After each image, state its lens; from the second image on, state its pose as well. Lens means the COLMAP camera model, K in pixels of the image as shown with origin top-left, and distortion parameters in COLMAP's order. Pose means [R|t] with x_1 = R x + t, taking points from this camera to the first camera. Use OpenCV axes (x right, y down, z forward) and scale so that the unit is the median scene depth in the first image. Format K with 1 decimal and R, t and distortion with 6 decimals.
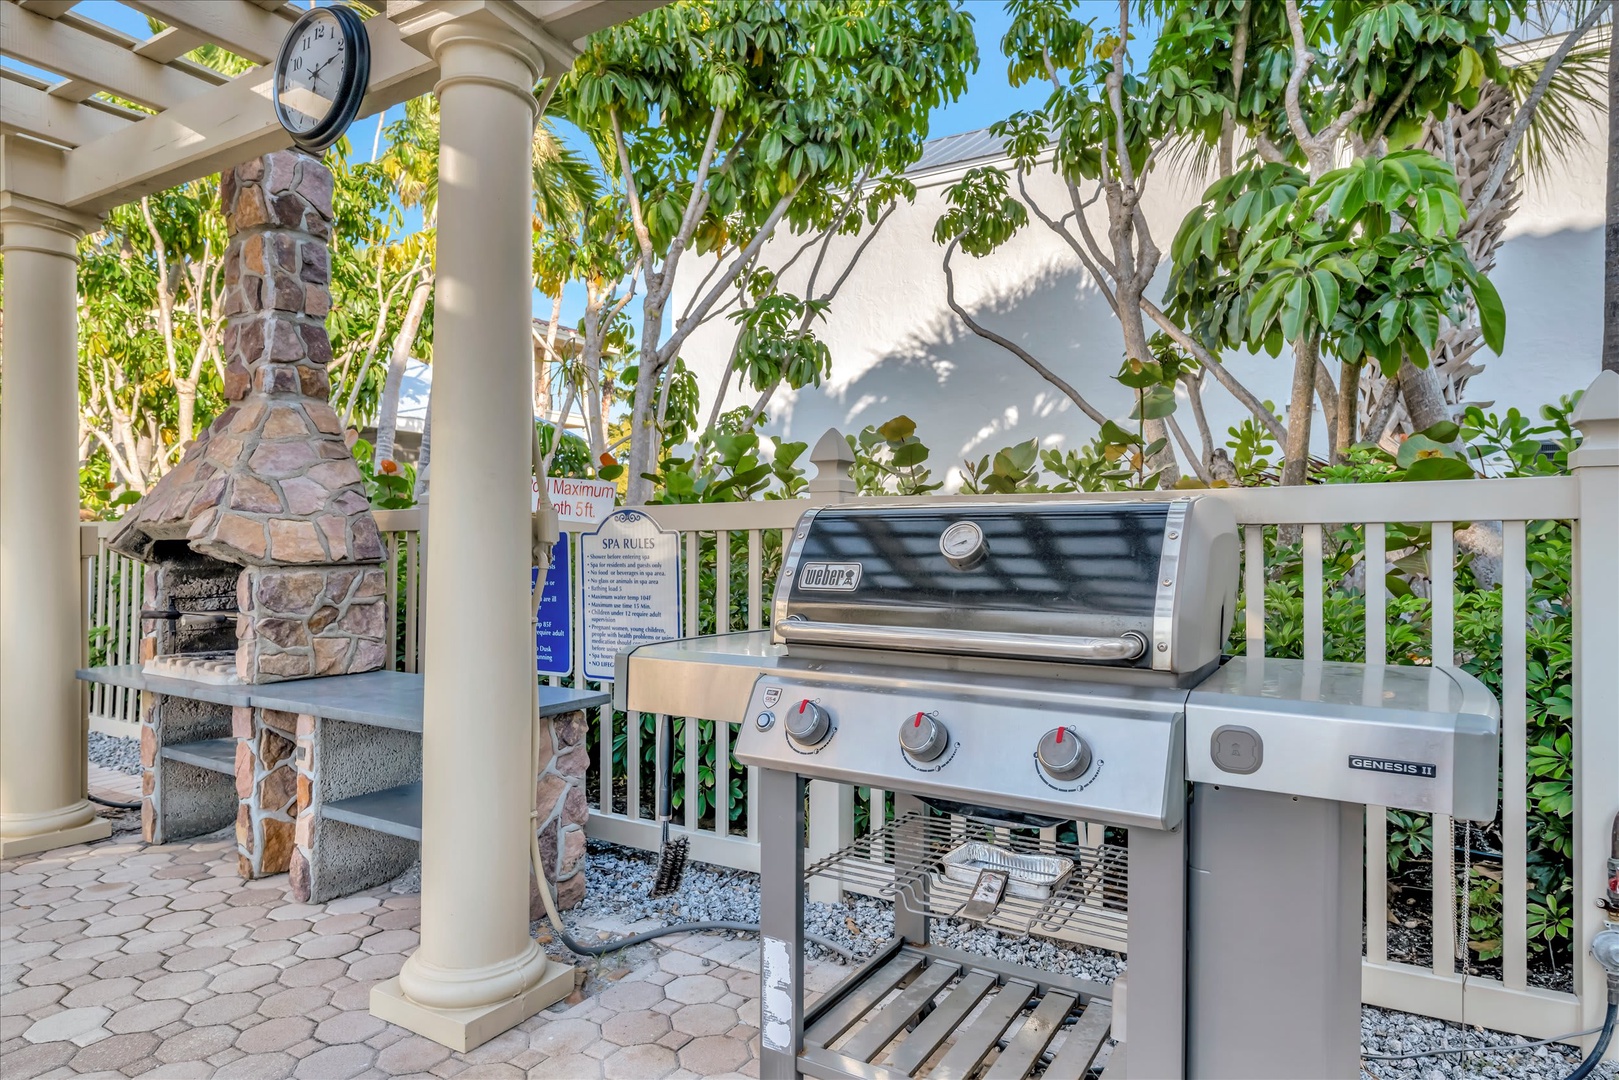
lens RADIAL K [[870.2, 0, 810.0], [0, 870.2, 545.5], [0, 0, 1]] dist [0.002069, -0.000634]
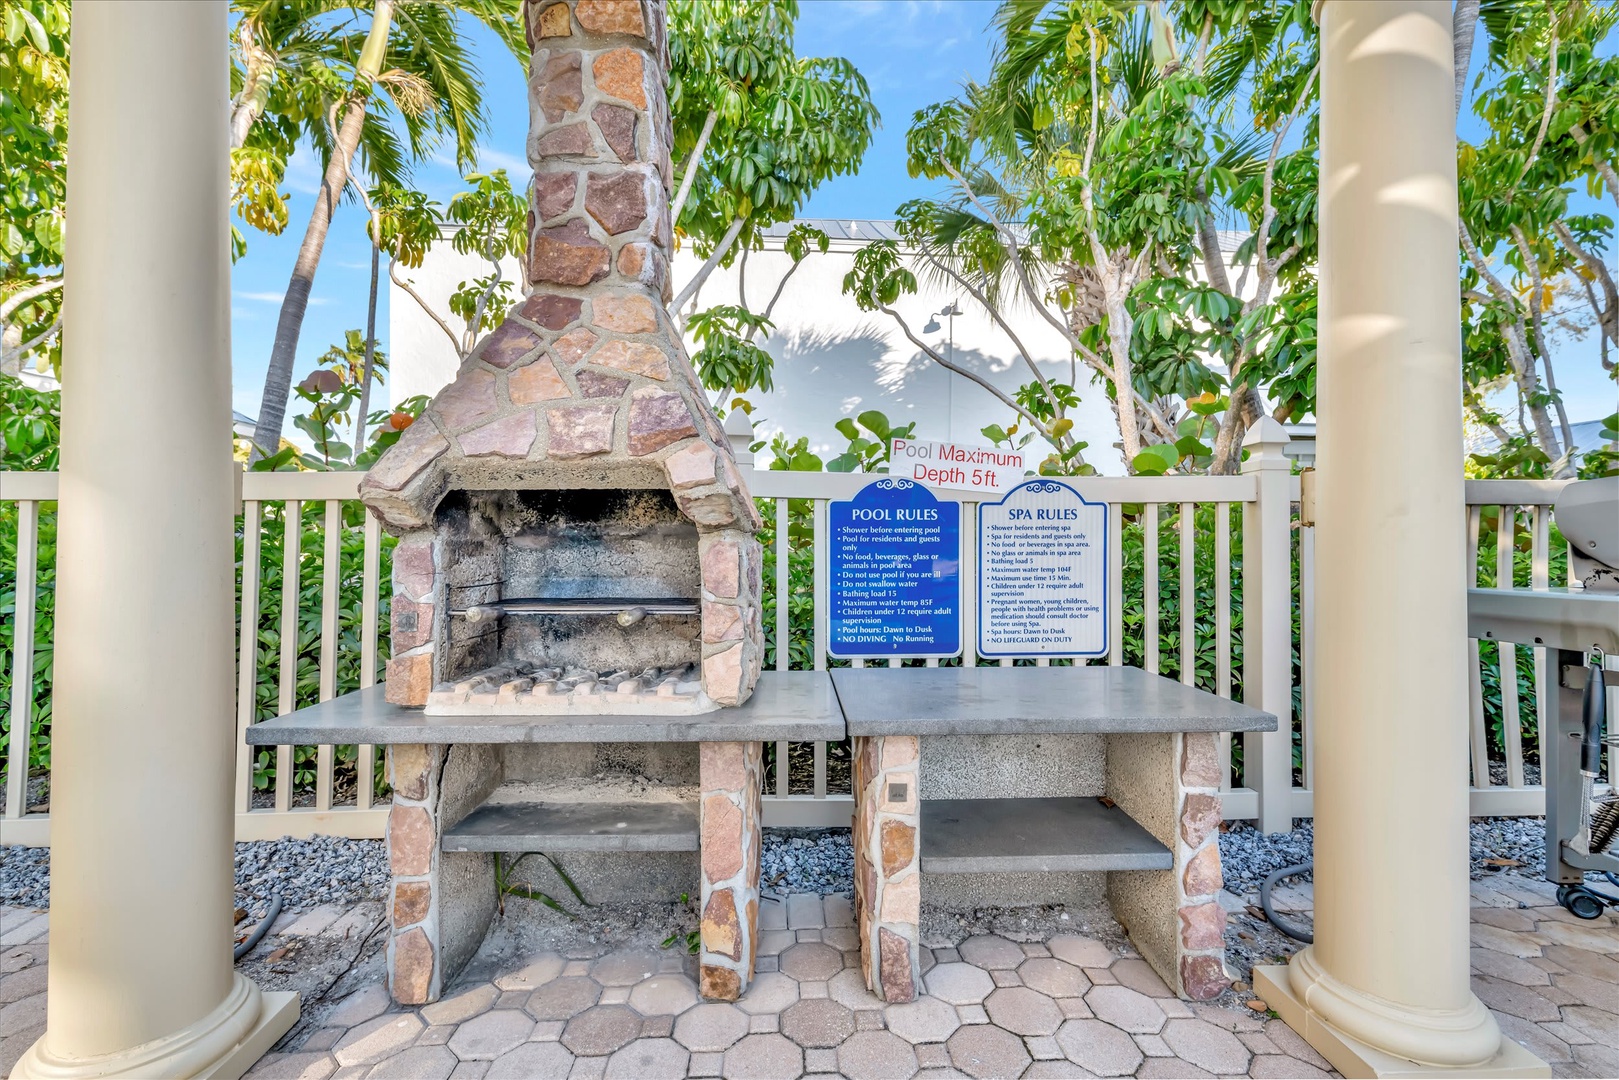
lens RADIAL K [[638.7, 0, 811.6], [0, 638.7, 541.9], [0, 0, 1]] dist [-0.000218, 0.000076]
pose [[0.854591, 0.003593, 0.519289, -0.794585], [-0.002085, 0.999992, -0.003487, 0.031266], [-0.519298, 0.001897, 0.854591, 0.515421]]
